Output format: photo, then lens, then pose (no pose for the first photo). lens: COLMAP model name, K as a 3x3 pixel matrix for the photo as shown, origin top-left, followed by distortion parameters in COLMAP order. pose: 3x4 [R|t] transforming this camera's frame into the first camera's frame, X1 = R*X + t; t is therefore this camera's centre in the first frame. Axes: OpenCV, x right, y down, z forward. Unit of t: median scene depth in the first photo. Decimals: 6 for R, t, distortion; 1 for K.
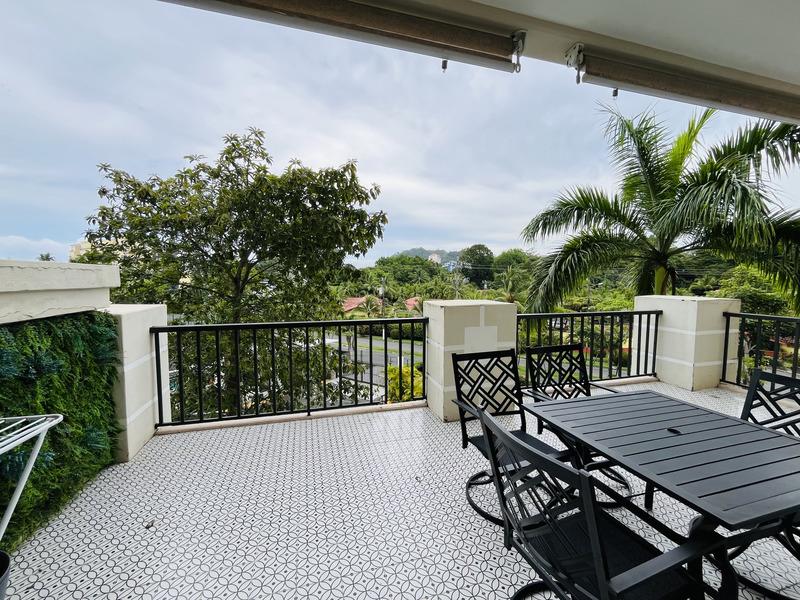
lens RADIAL K [[328.5, 0, 398.8], [0, 328.5, 301.1], [0, 0, 1]] dist [-0.001673, -0.000885]
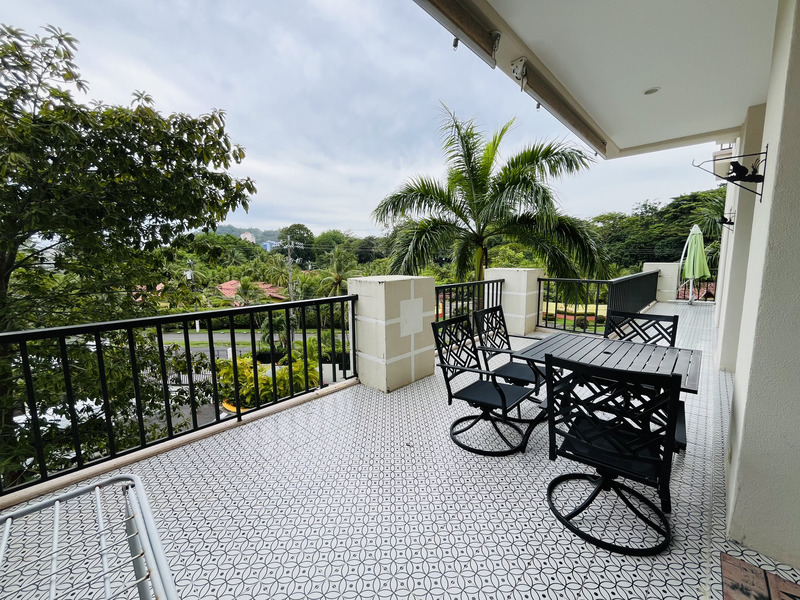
lens RADIAL K [[328.5, 0, 398.8], [0, 328.5, 301.1], [0, 0, 1]] dist [-0.001673, -0.000885]
pose [[0.860465, -0.074993, 0.503960, -0.152013], [0.045563, 0.996472, 0.070487, 0.002783], [-0.507468, -0.037689, 0.860846, 0.043074]]
